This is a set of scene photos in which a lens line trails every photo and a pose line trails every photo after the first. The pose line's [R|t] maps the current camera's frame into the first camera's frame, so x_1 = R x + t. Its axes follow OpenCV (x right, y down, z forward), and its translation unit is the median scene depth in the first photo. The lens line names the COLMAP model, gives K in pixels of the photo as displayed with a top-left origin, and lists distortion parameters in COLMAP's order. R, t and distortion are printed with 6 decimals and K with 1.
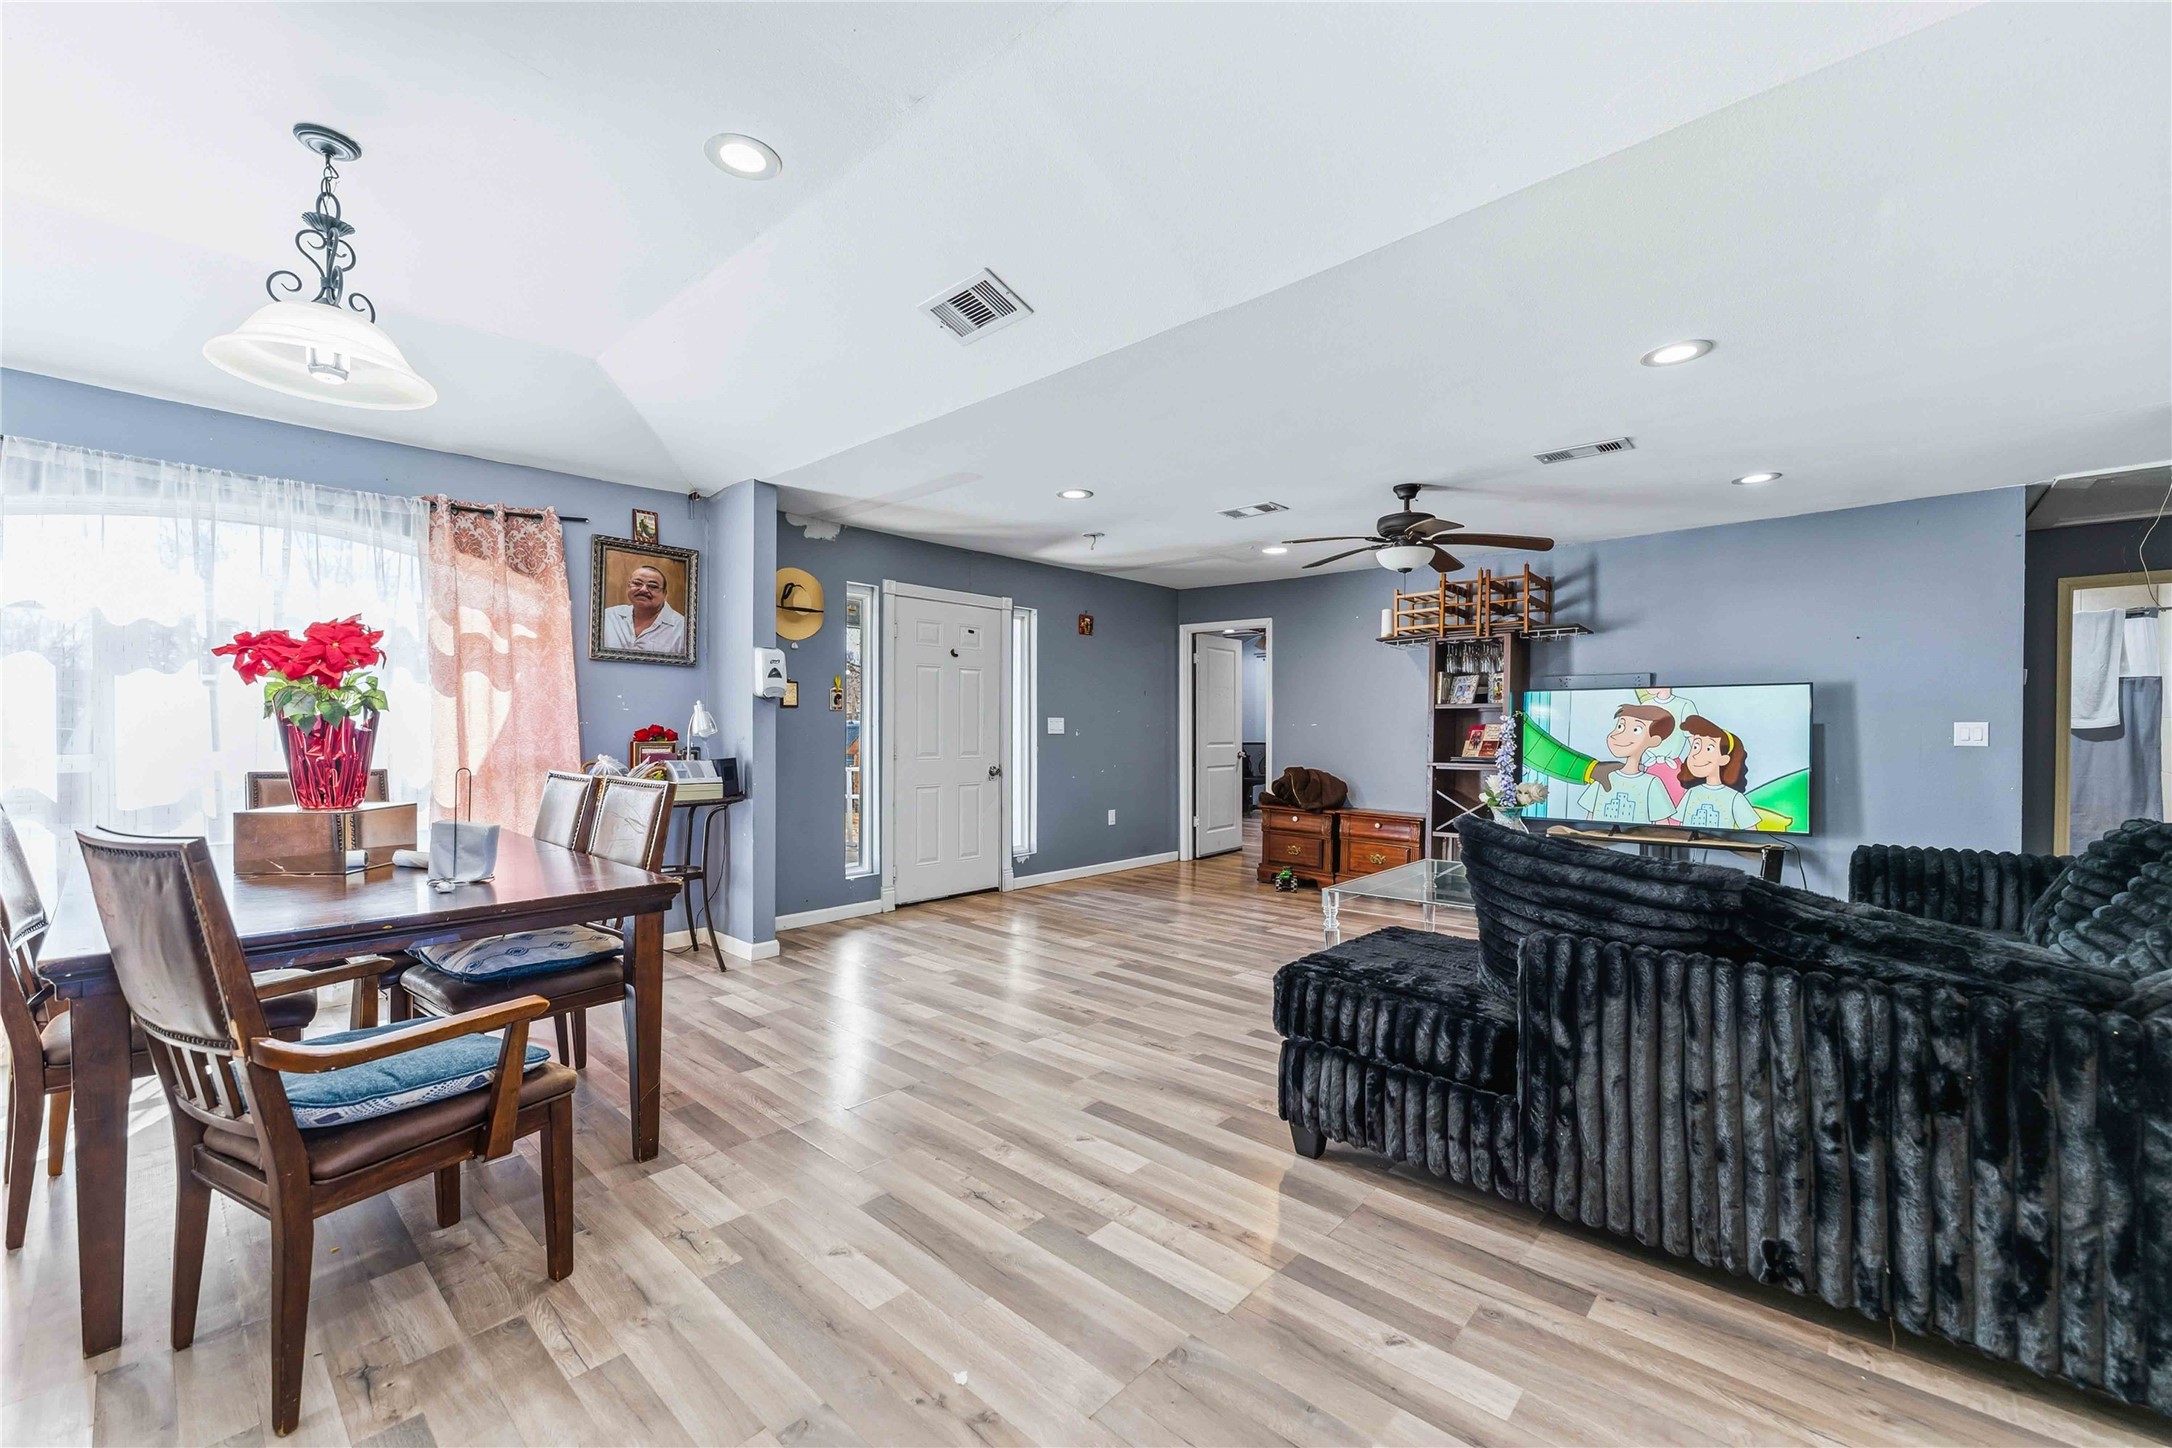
lens RADIAL K [[874.1, 0, 1080.8], [0, 874.1, 733.5], [0, 0, 1]] dist [-0.001340, -0.000059]
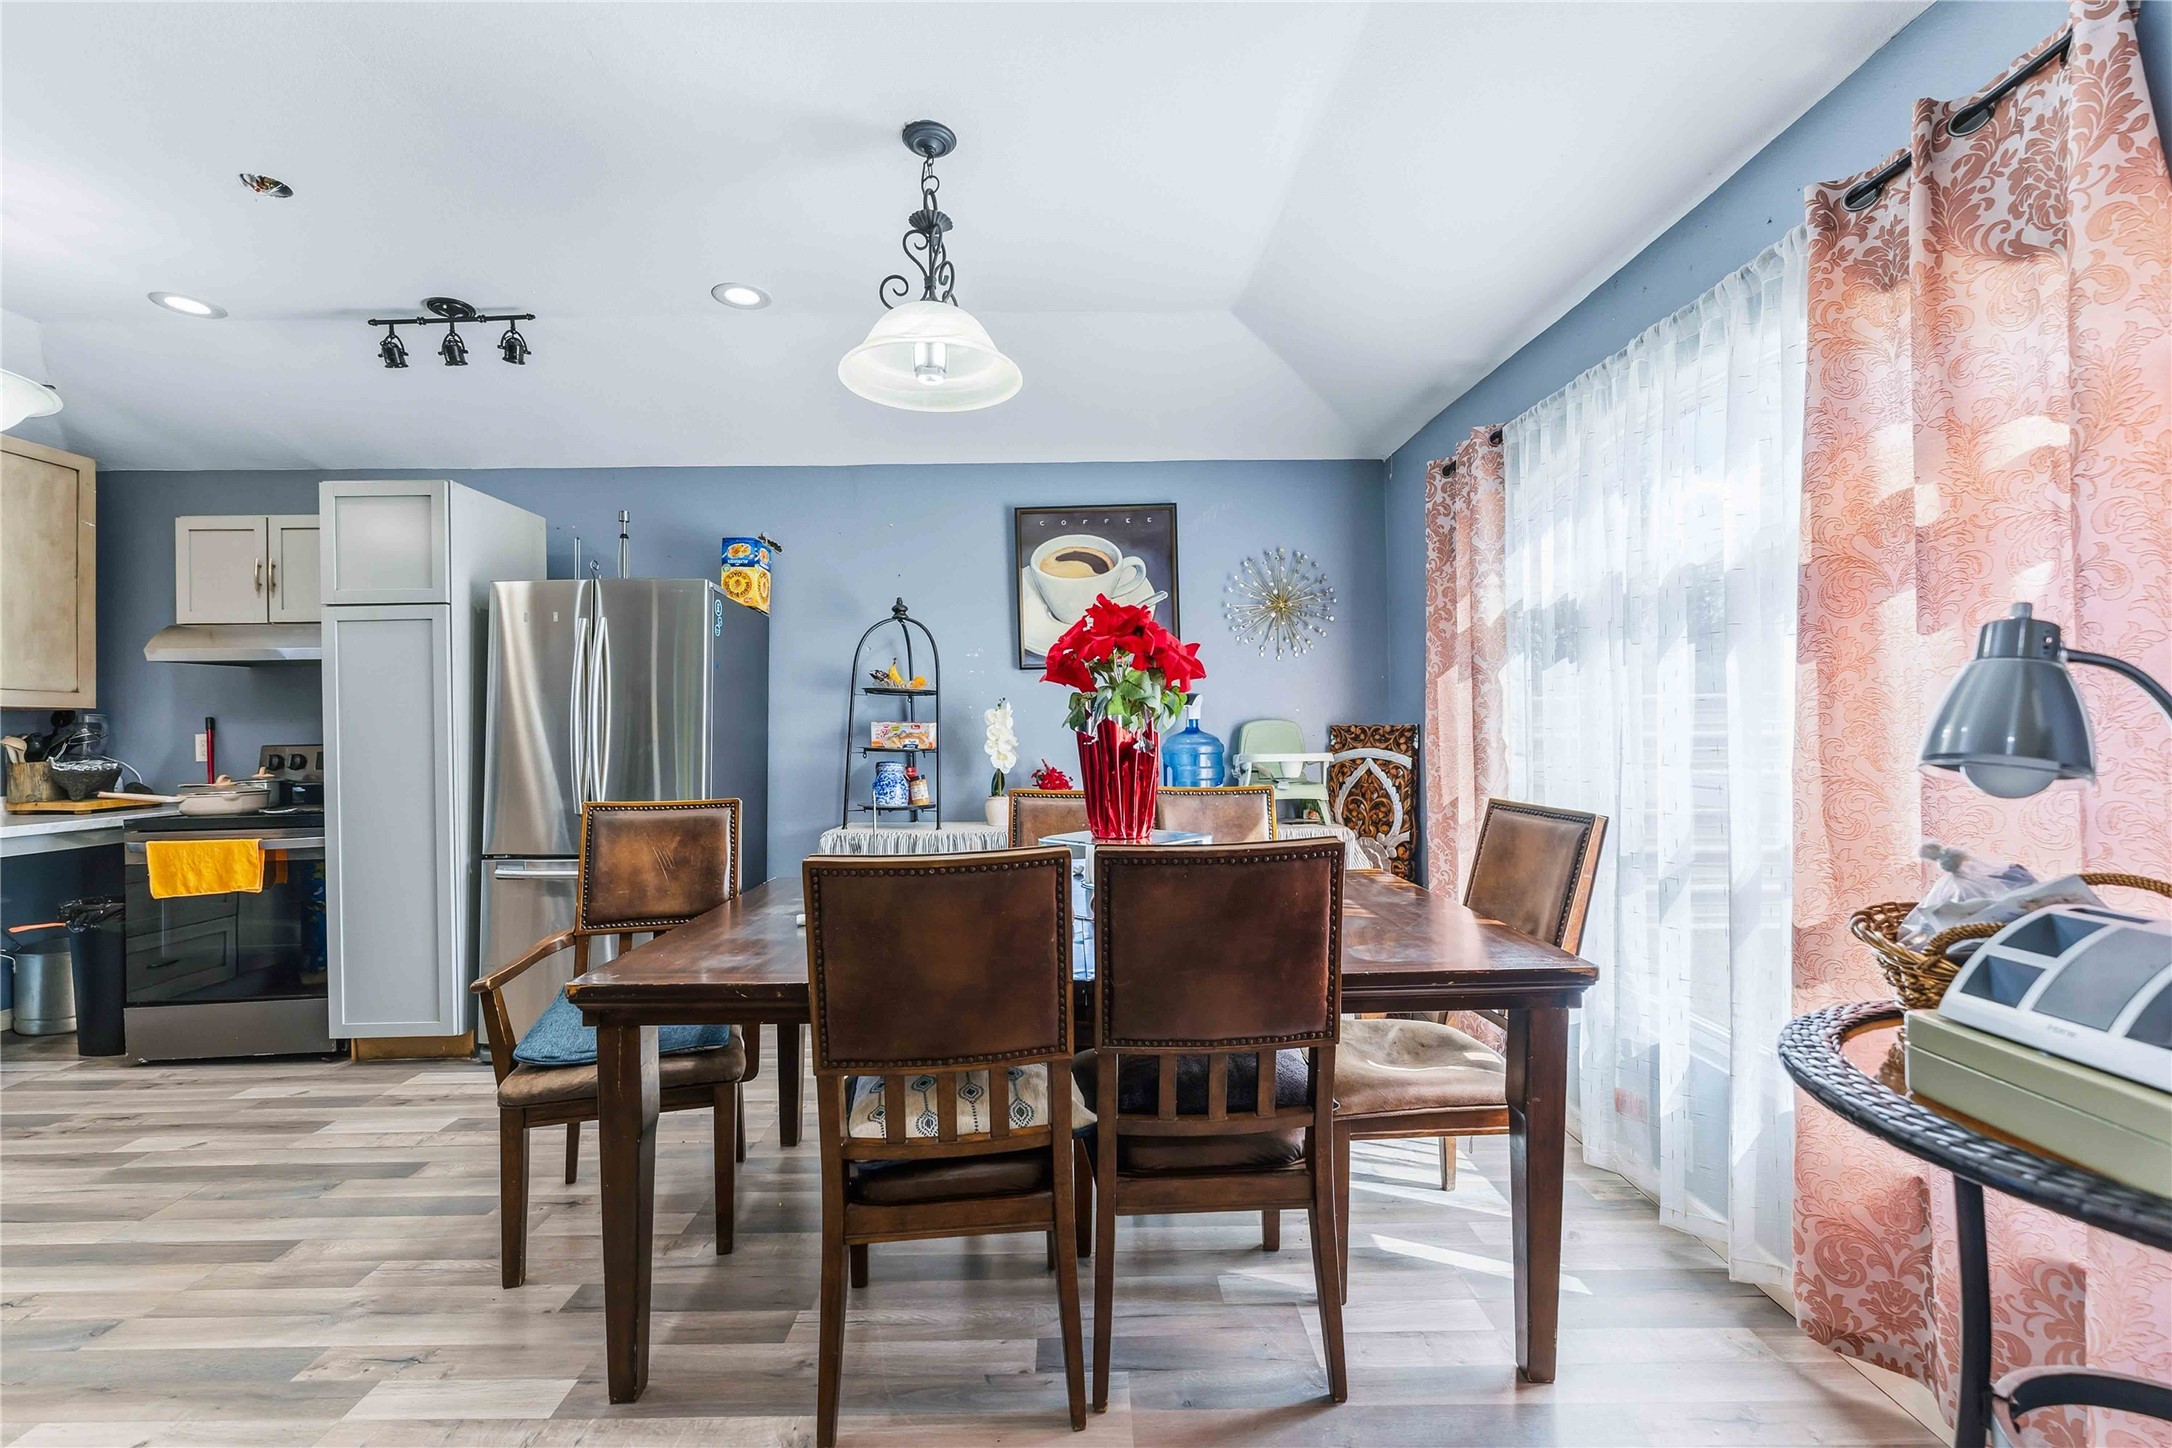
lens RADIAL K [[898.4, 0, 1086.0], [0, 898.4, 724.0], [0, 0, 1]] dist [-0.014410, 0.004167]
pose [[-0.725183, -0.000592, -0.688556, -0.172481], [0.002041, 0.999993, -0.003010, -0.011923], [0.688553, -0.003588, -0.725177, 1.046499]]
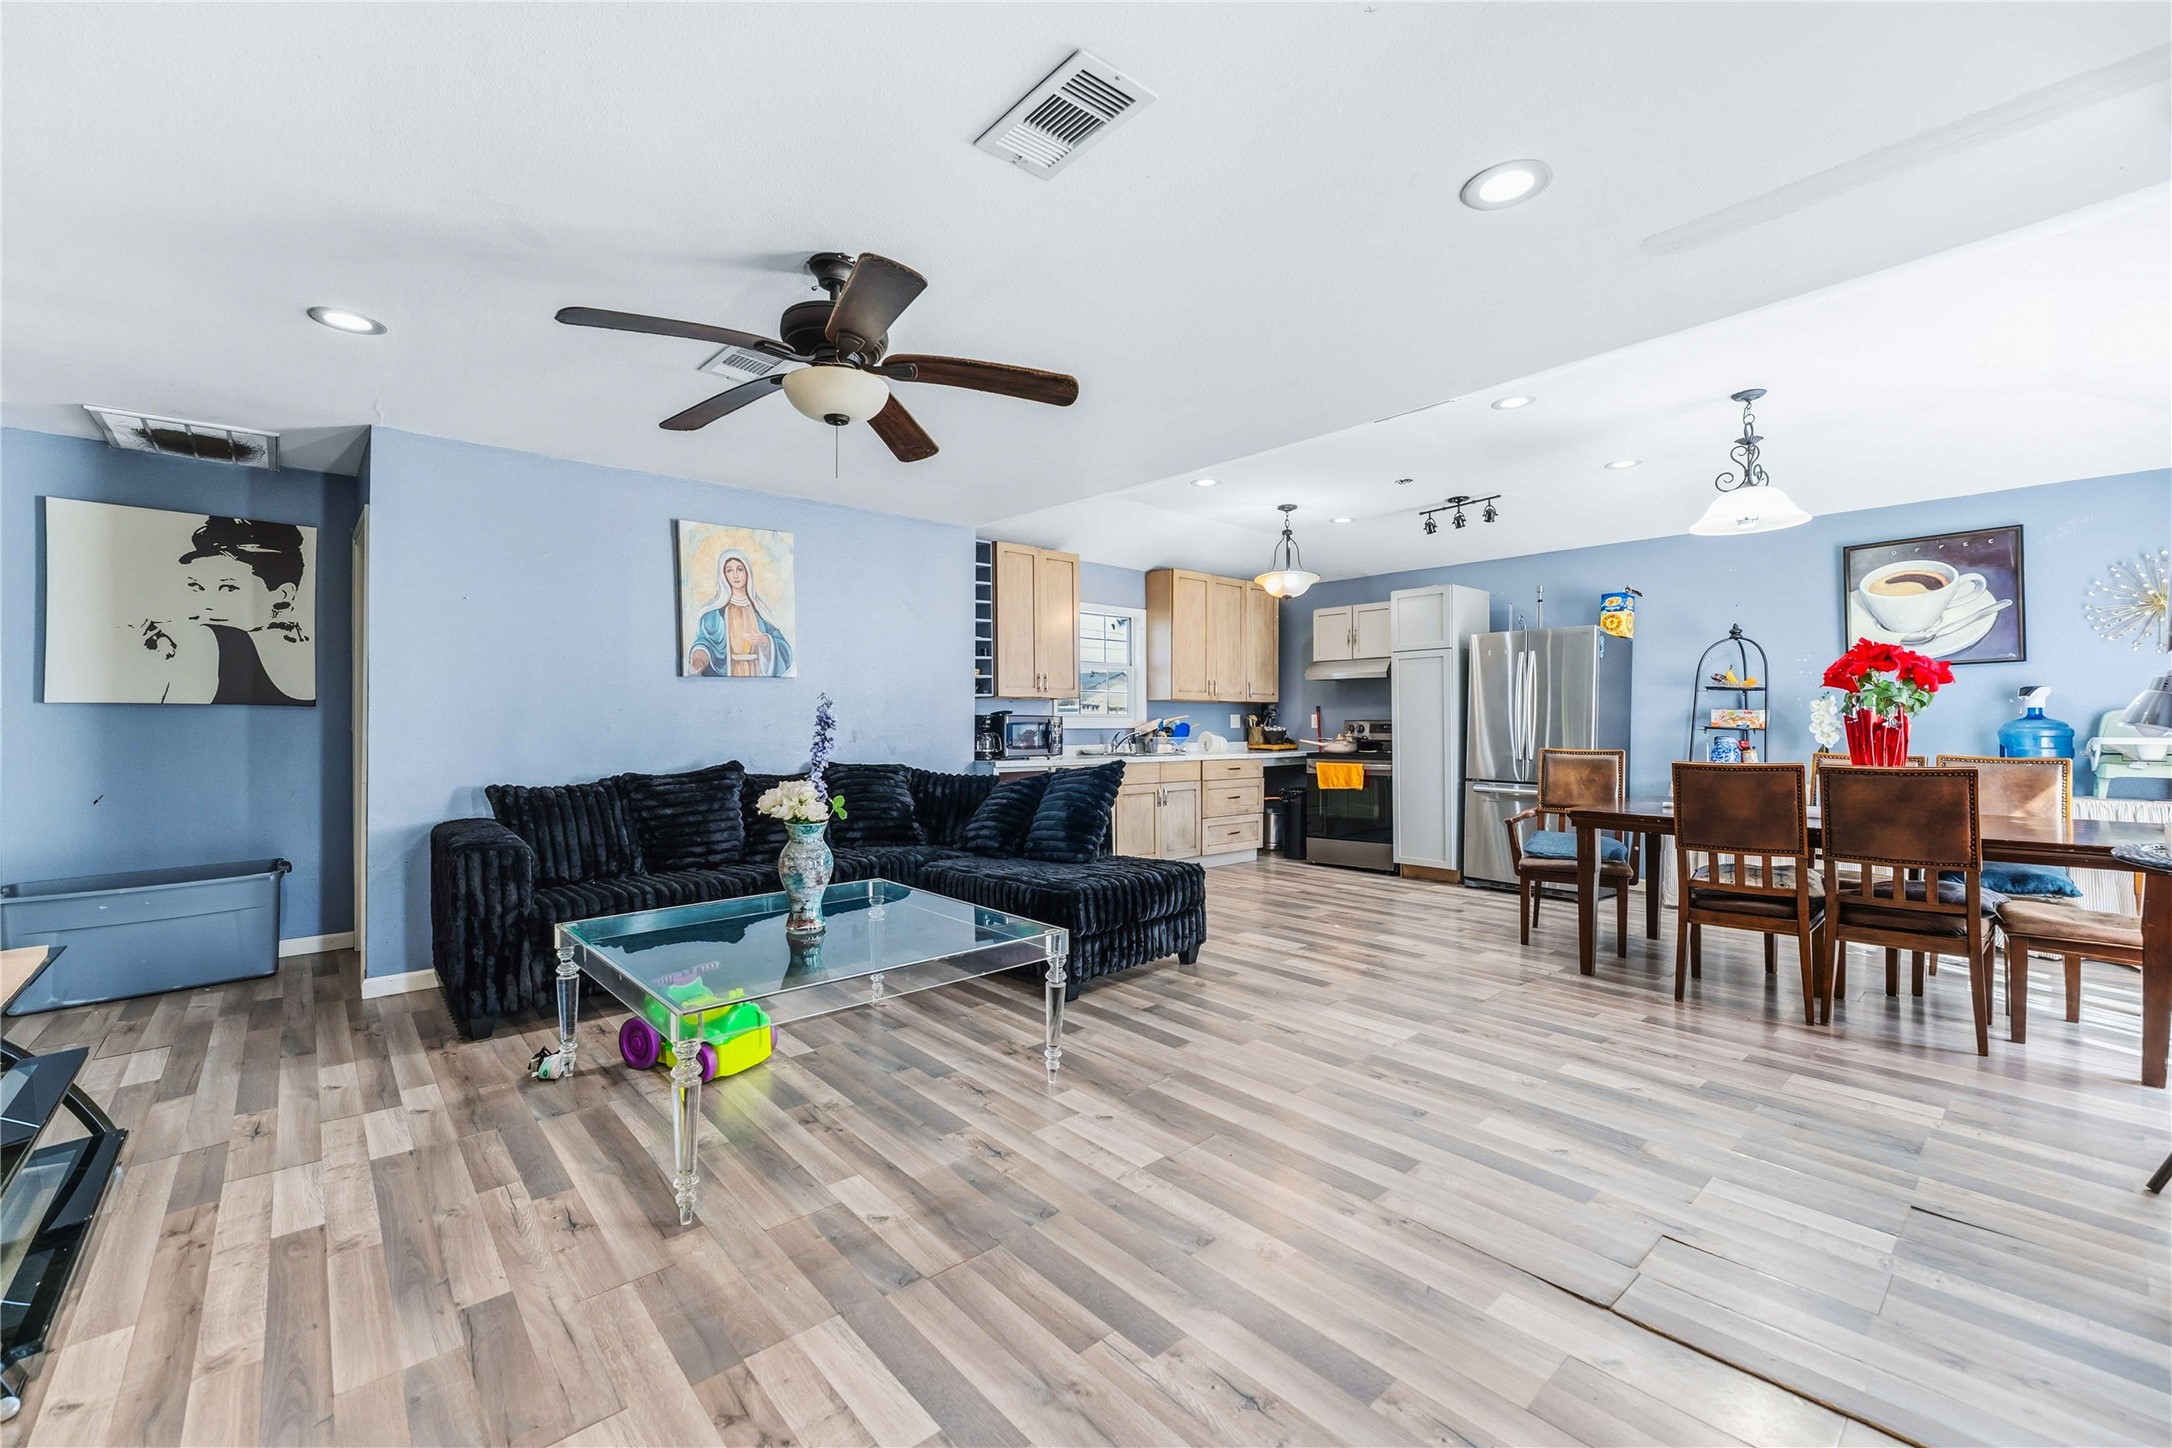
lens RADIAL K [[885.0, 0, 1080.1], [0, 885.0, 723.4], [0, 0, 1]] dist [0.000900, 0.000176]
pose [[-0.994668, -0.004689, 0.103022, 0.182016], [-0.003295, 0.999901, 0.013695, -0.010915], [-0.103076, 0.013283, -0.994585, 1.689639]]
